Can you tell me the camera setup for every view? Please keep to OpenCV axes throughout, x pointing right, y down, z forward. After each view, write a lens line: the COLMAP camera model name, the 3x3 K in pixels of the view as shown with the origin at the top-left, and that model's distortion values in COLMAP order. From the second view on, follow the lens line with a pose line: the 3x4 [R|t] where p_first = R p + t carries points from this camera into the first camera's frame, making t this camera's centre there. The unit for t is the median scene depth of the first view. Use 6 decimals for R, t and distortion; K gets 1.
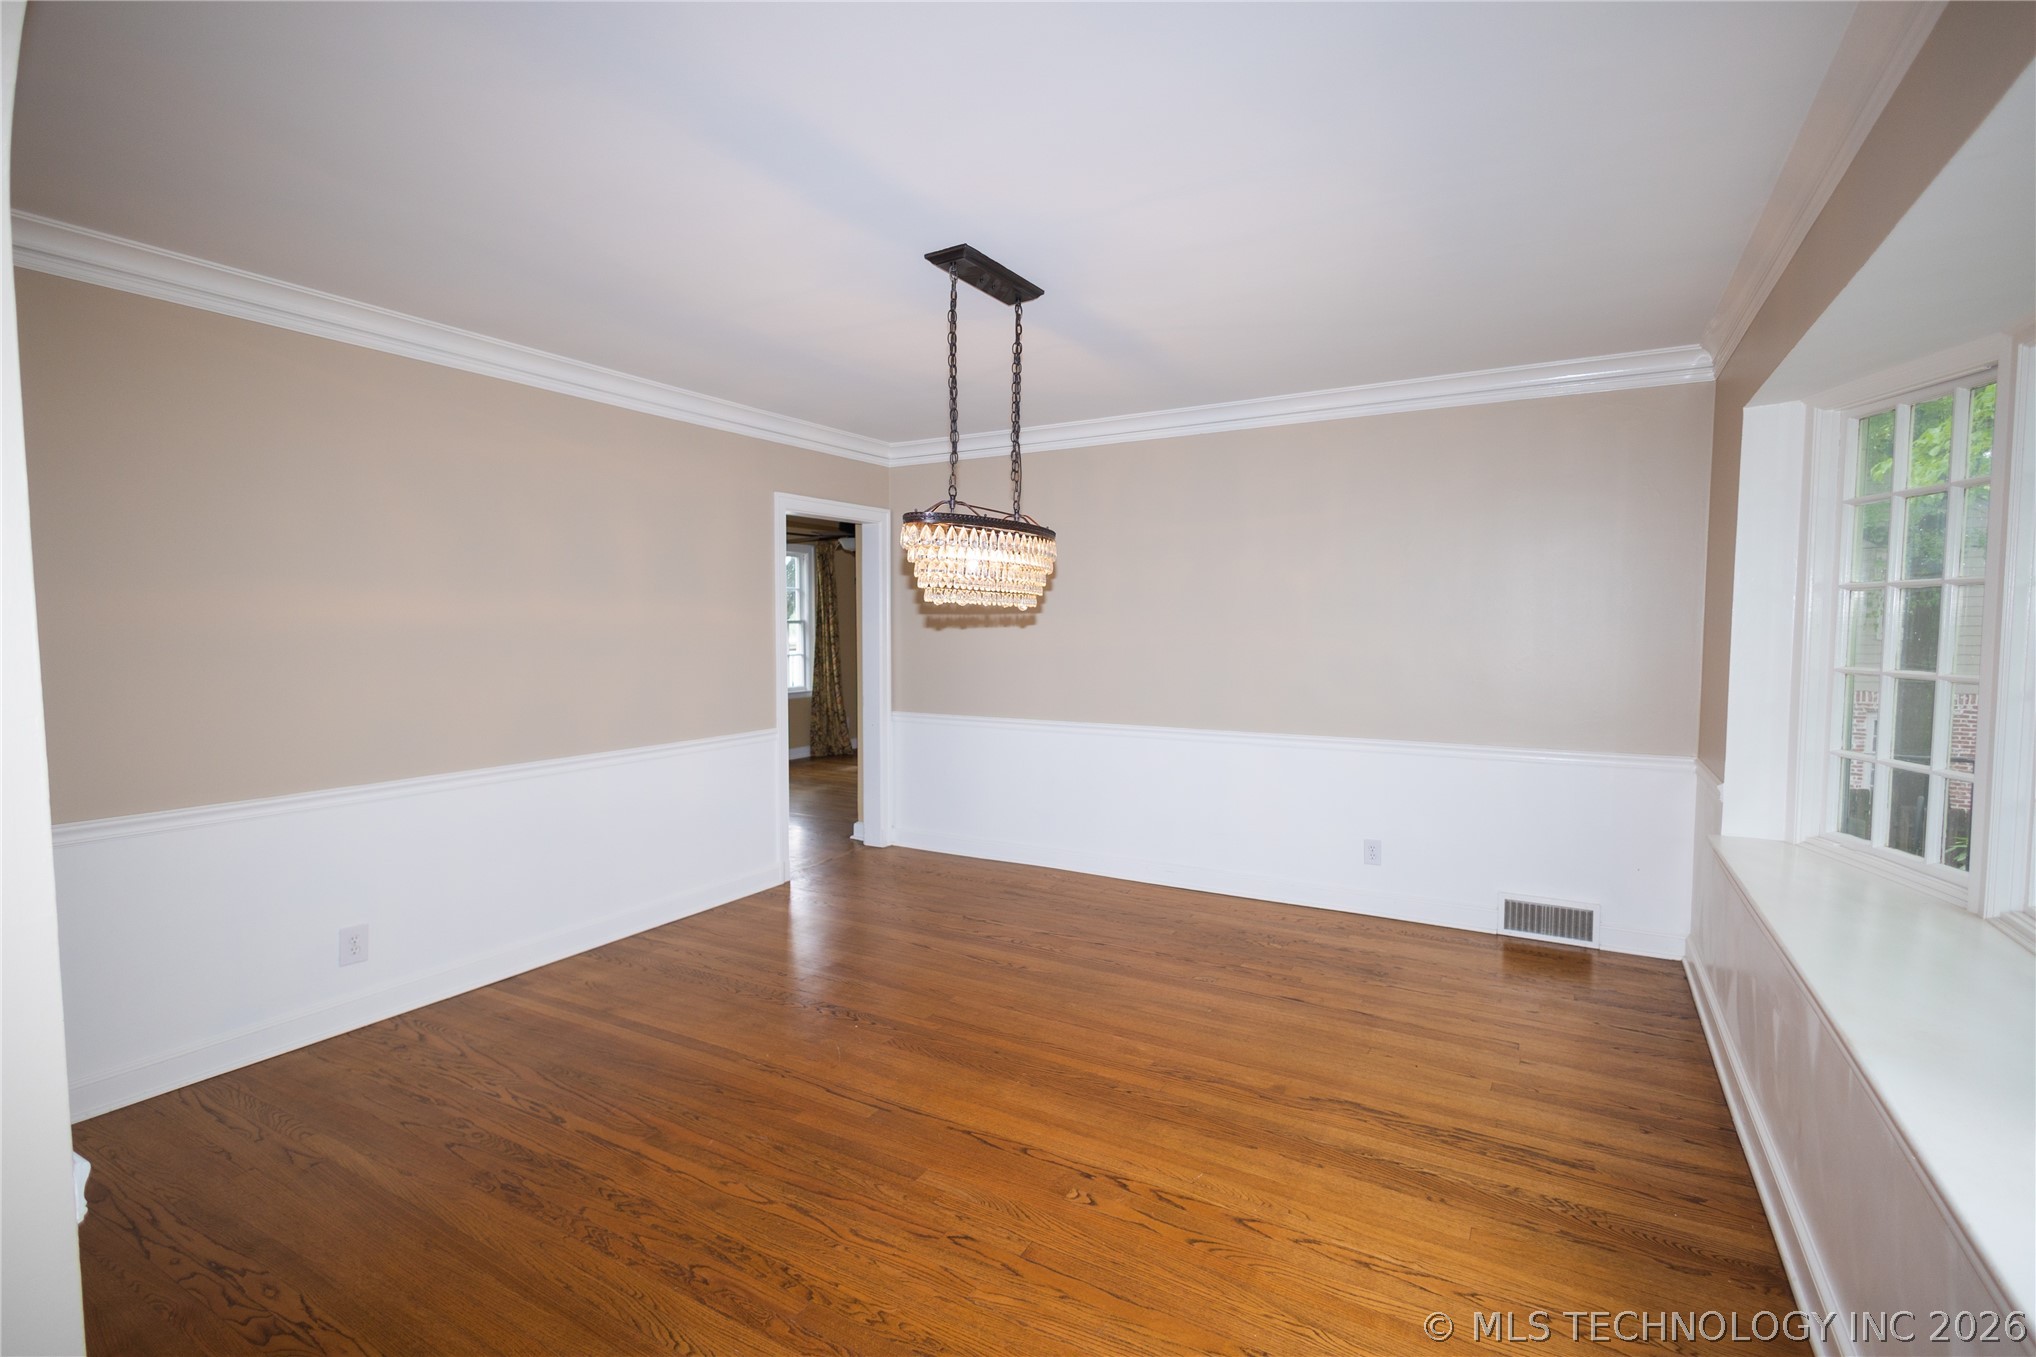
lens RADIAL K [[943.0, 0, 1018.0], [0, 943.0, 678.5], [0, 0, 1]] dist [0.003978, -0.000262]
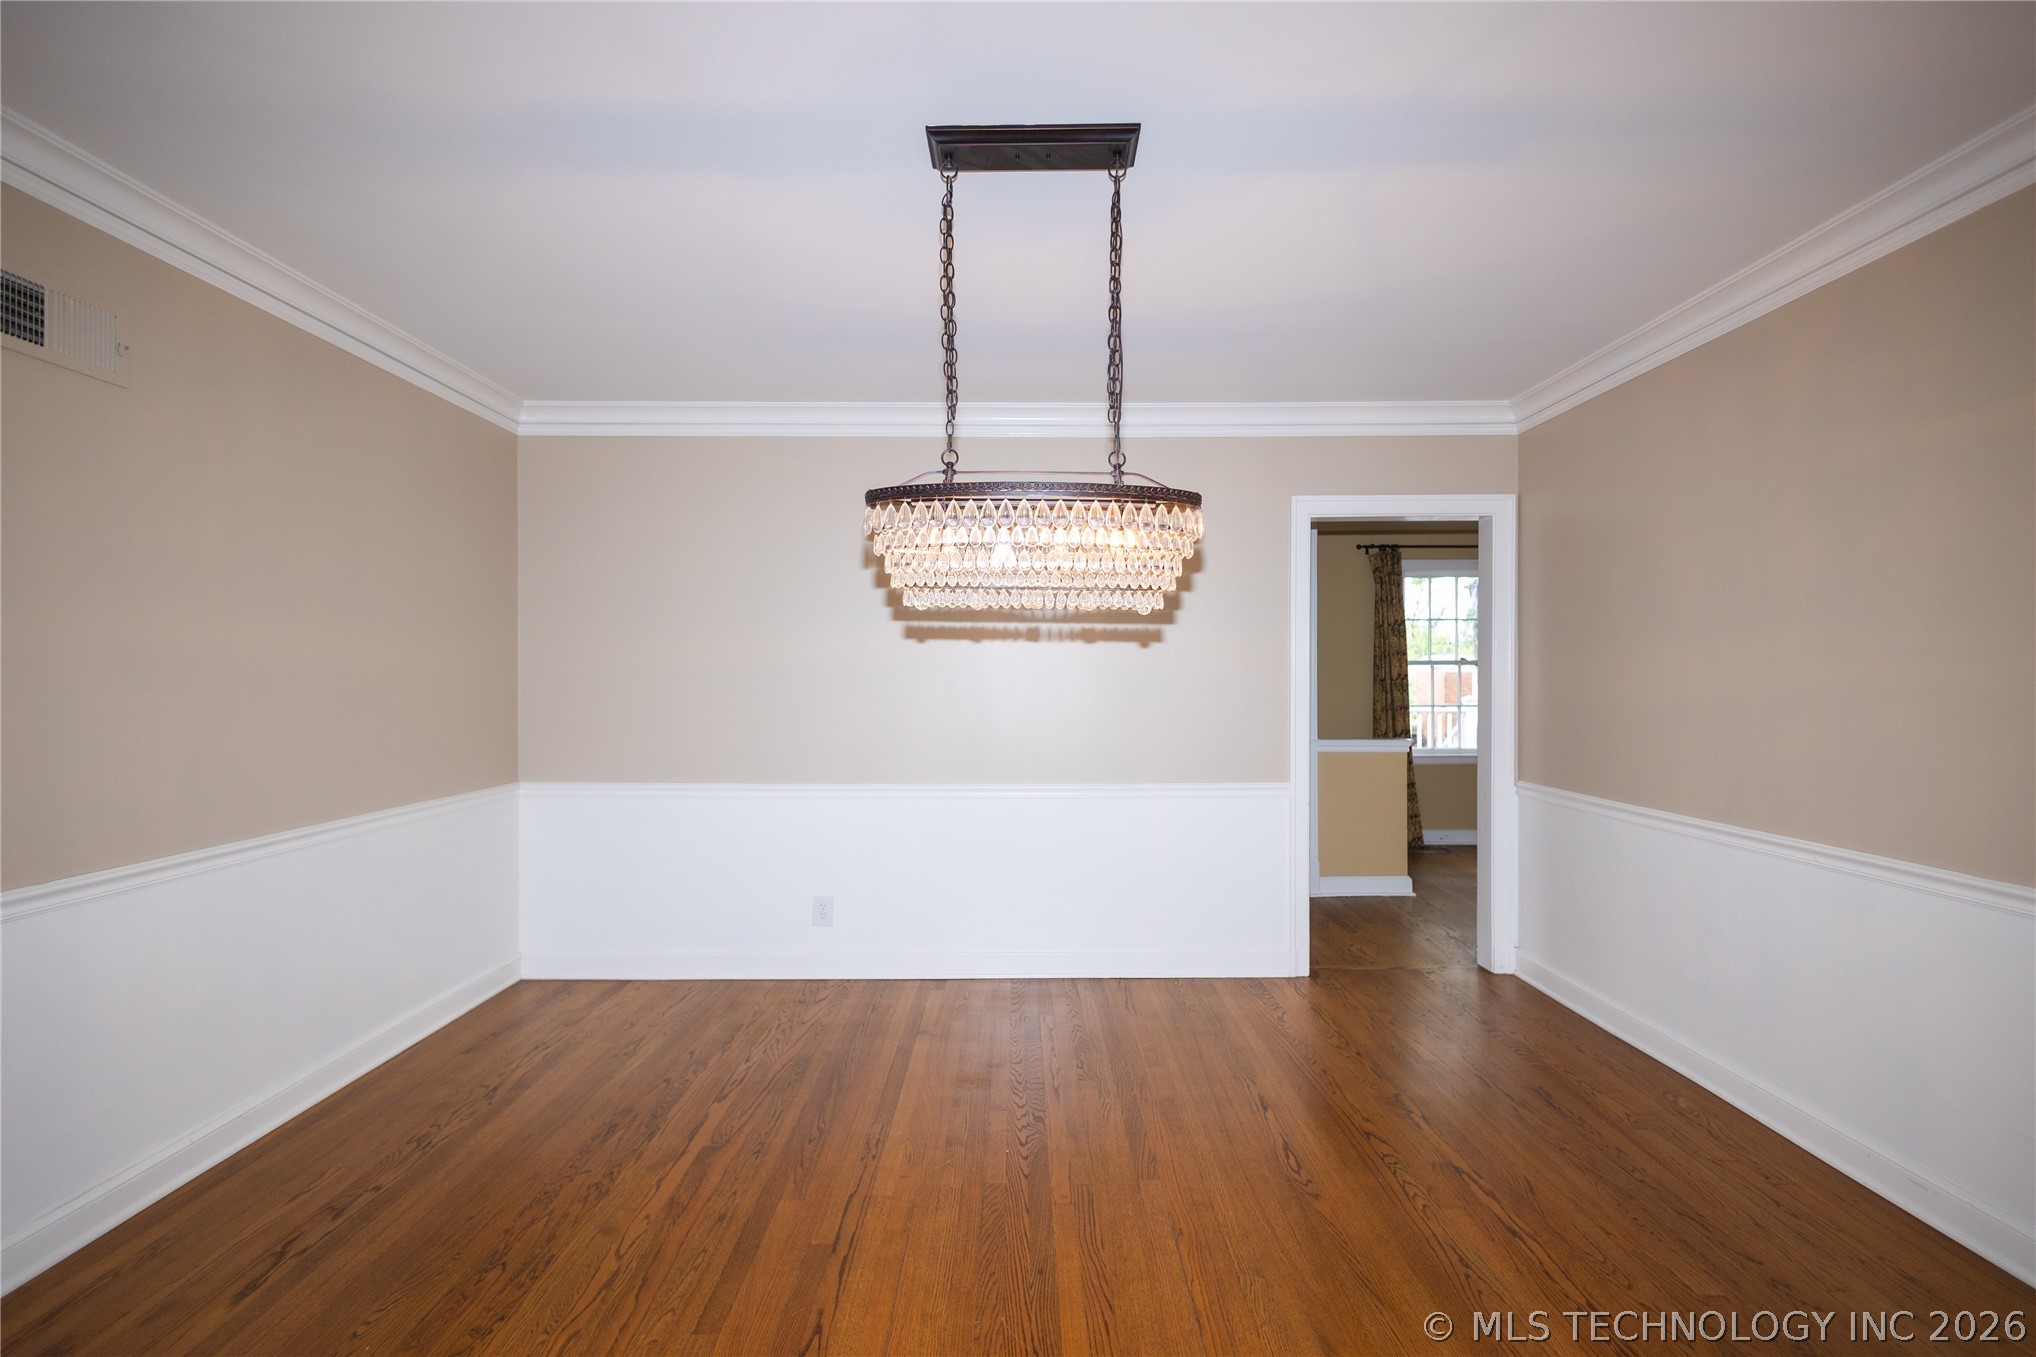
lens RADIAL K [[943.0, 0, 1018.0], [0, 943.0, 678.5], [0, 0, 1]] dist [0.003978, -0.000262]
pose [[0.531395, 0.011921, -0.847040, 0.543298], [-0.065824, 0.997459, -0.027257, -0.006149], [0.844563, 0.070240, 0.530829, 0.606427]]
